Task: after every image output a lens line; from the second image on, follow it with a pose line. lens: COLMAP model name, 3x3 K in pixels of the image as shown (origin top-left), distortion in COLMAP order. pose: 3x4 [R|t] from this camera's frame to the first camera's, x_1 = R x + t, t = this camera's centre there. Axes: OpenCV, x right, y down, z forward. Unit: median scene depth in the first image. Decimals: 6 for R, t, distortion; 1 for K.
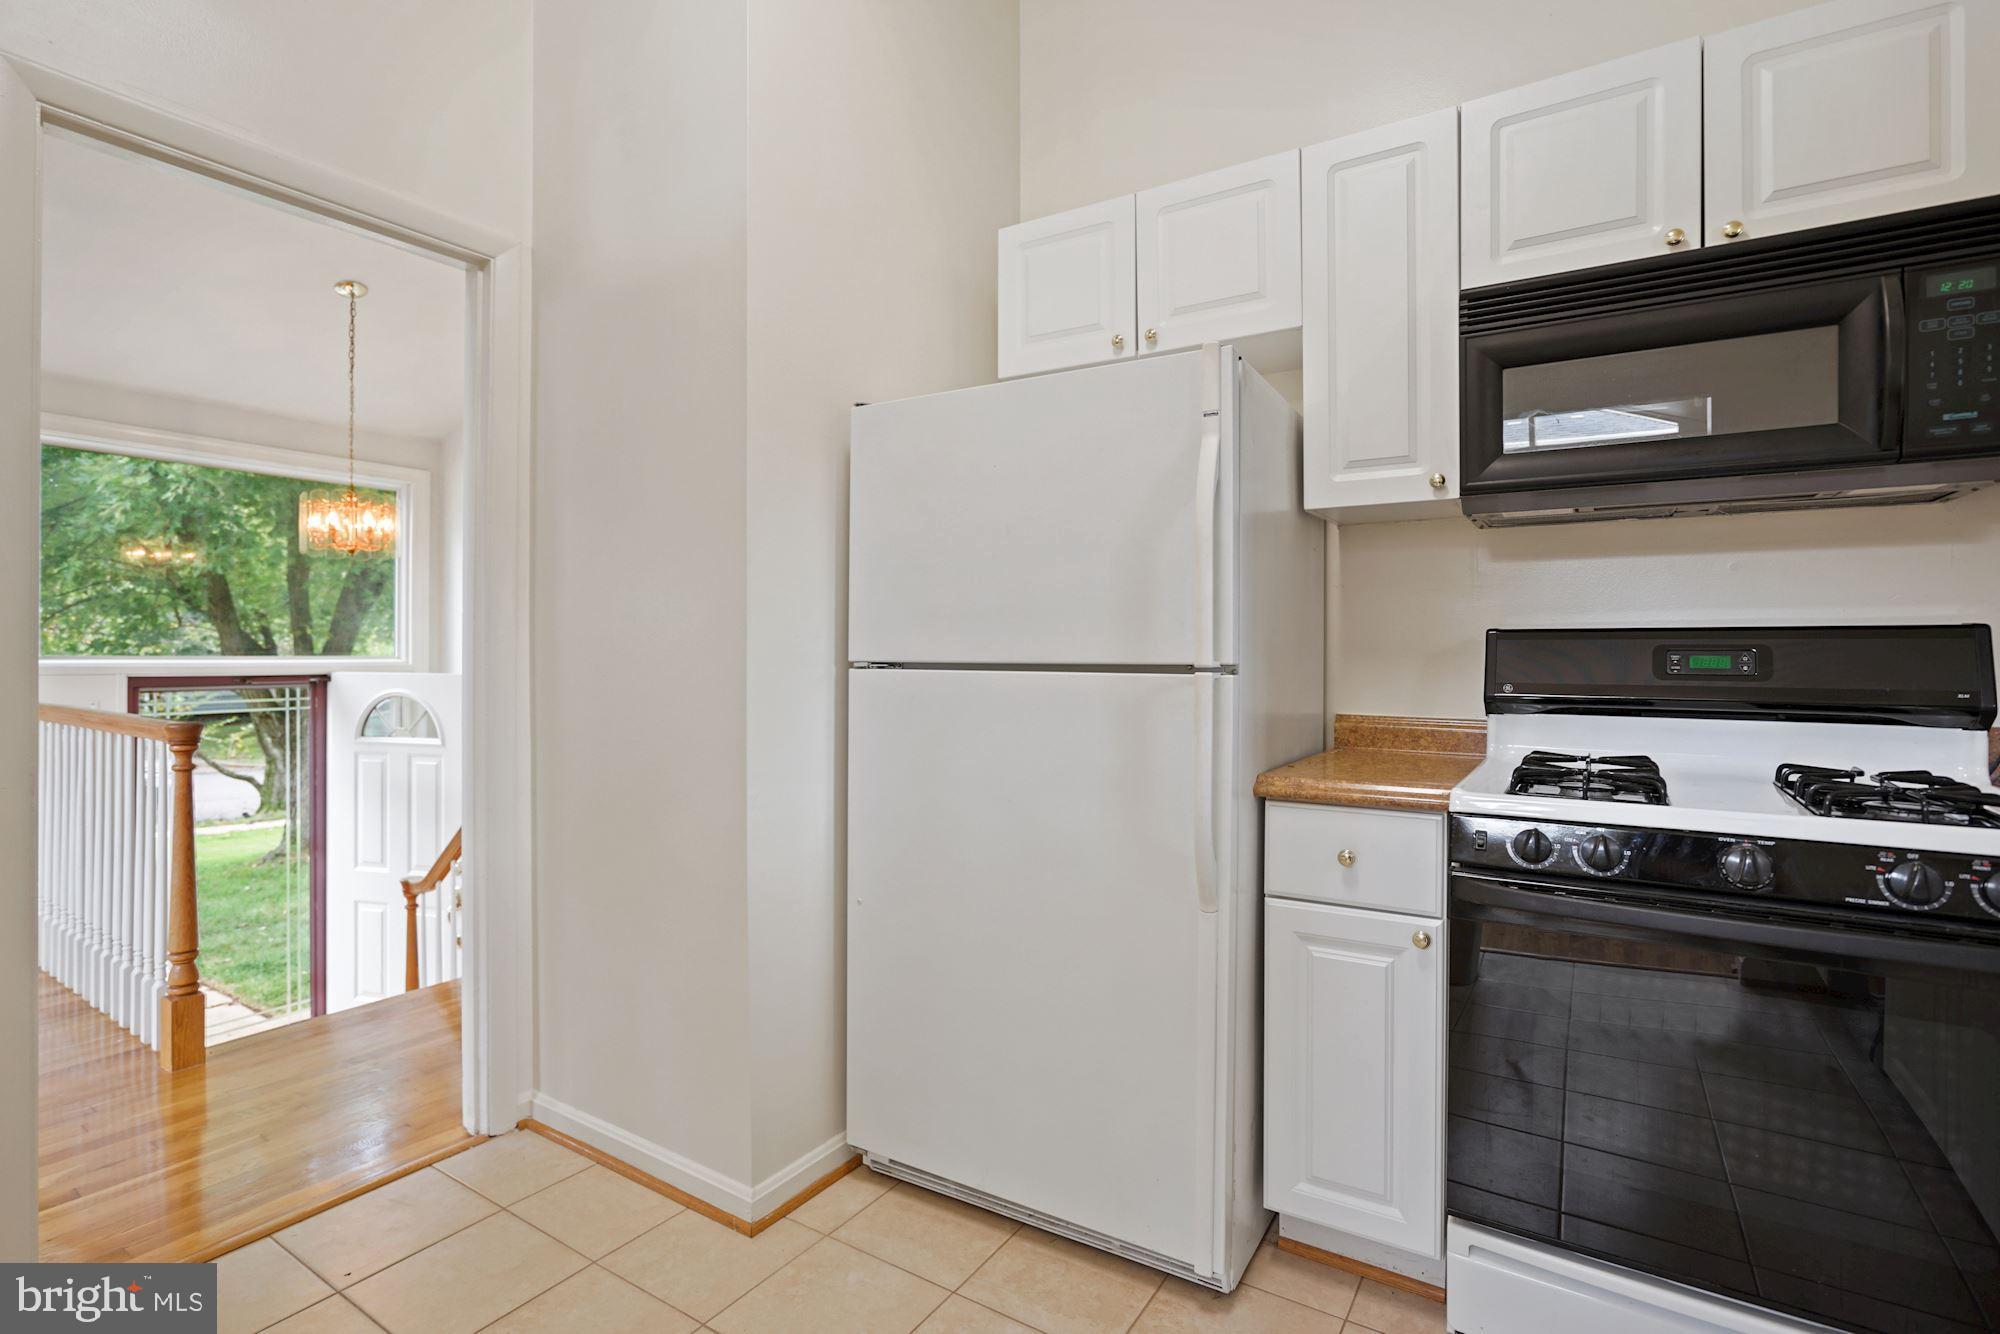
lens RADIAL K [[925.3, 0, 1006.7], [0, 925.3, 650.6], [0, 0, 1]] dist [-0.013235, 0.000774]
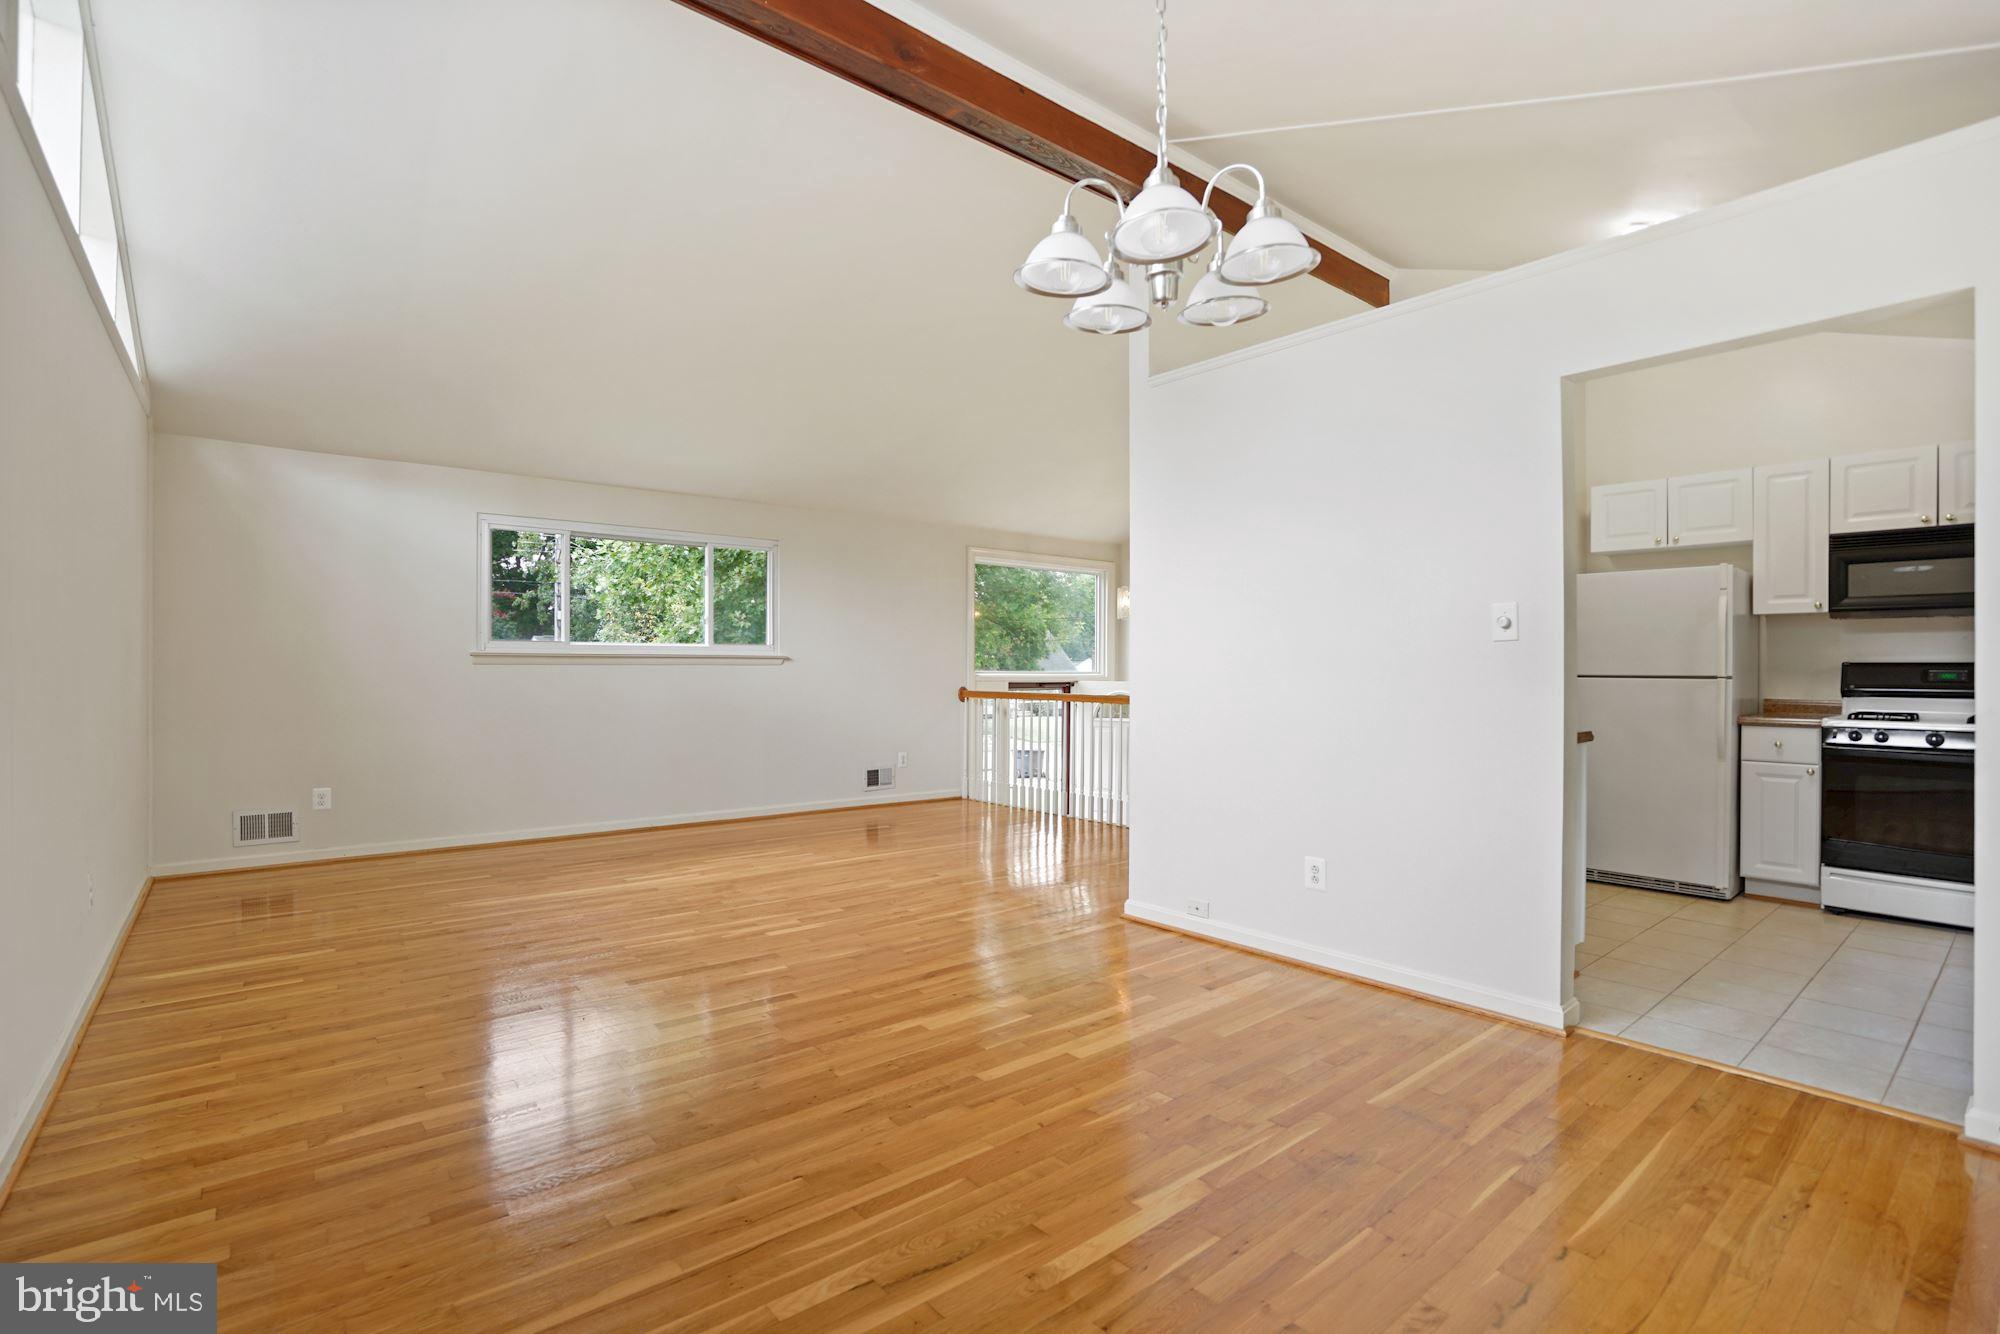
lens RADIAL K [[918.3, 0, 1012.4], [0, 918.3, 669.6], [0, 0, 1]] dist [-0.047680, 0.026358]
pose [[0.955412, 0.001330, -0.295275, -1.020290], [-0.000270, 0.999993, 0.003629, -0.013463], [0.295277, -0.003387, 0.955406, -2.236279]]
